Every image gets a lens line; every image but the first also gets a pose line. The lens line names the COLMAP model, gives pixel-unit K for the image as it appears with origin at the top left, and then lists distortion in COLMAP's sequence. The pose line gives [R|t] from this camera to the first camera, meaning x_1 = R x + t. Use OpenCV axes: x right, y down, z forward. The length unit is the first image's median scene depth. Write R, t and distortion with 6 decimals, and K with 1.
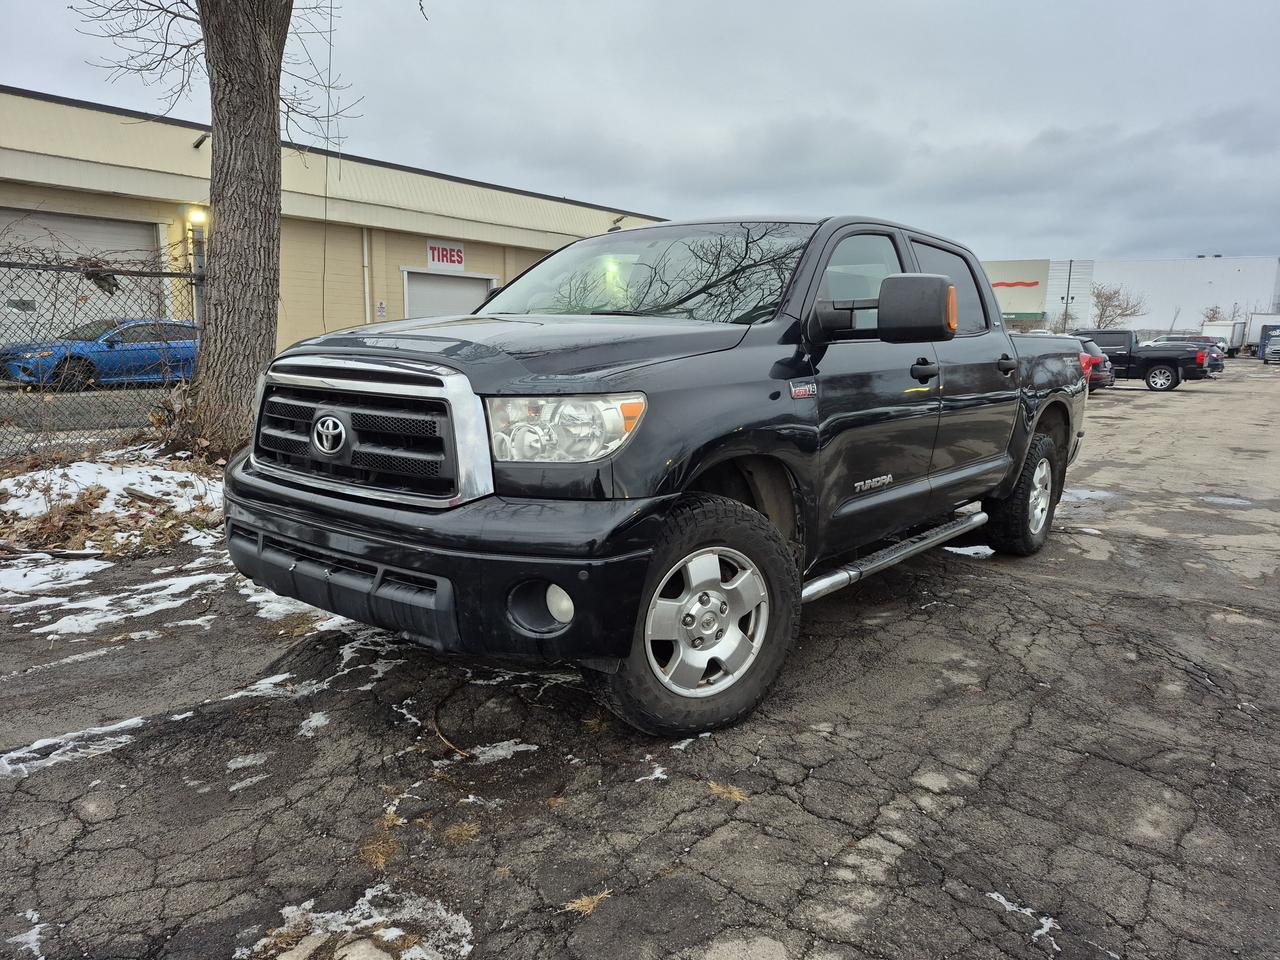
lens RADIAL K [[877.2, 0, 640.0], [0, 877.2, 480.0], [0, 0, 1]] dist [0.078209, -0.084782]
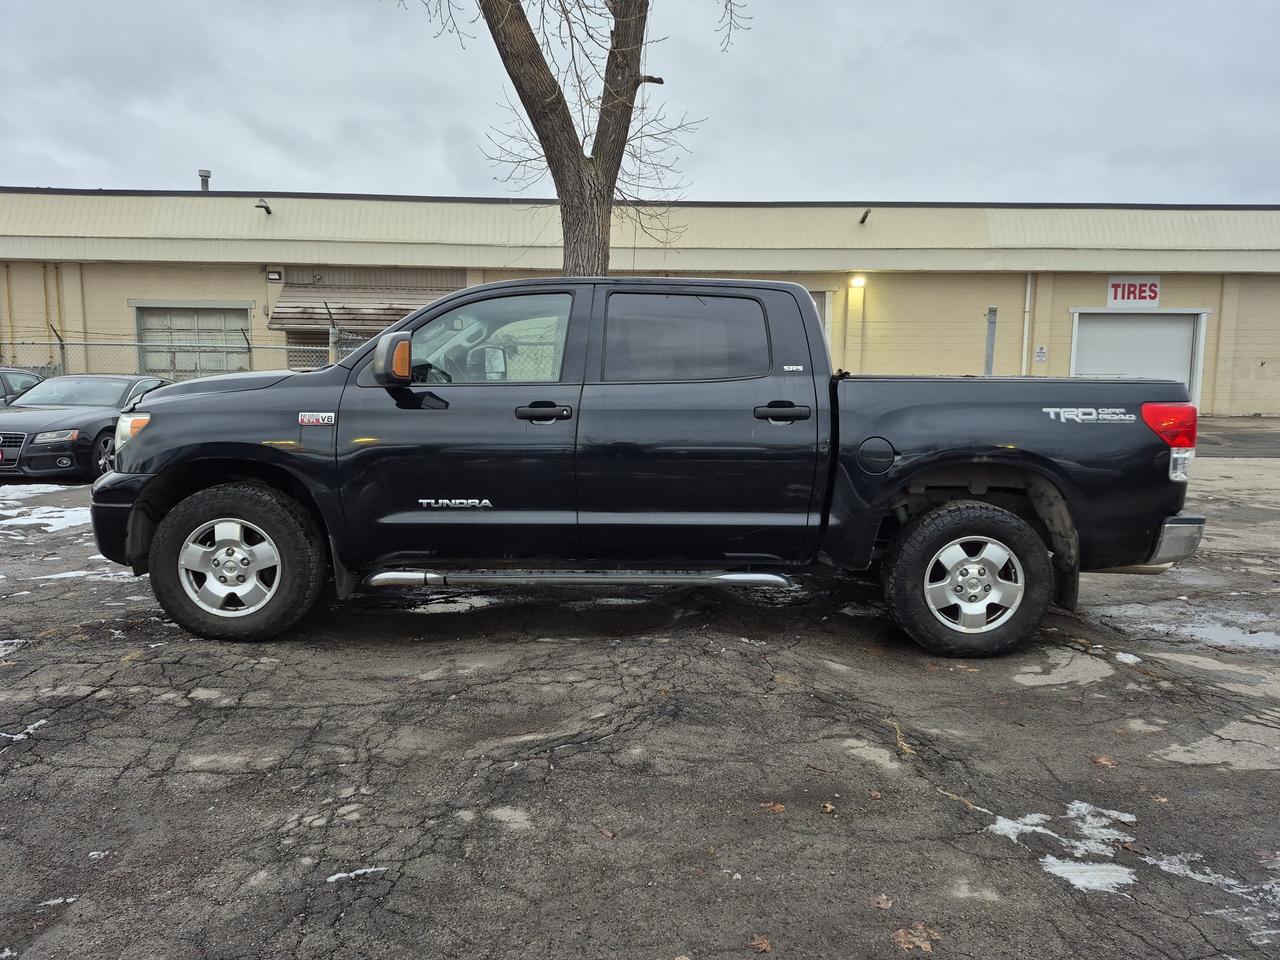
lens RADIAL K [[877.2, 0, 640.0], [0, 877.2, 480.0], [0, 0, 1]] dist [0.078209, -0.084782]
pose [[0.635524, 0.078113, -0.768120, 1.630178], [-0.118708, 0.992925, 0.002758, -0.073170], [0.762901, 0.089430, 0.640300, 0.530962]]
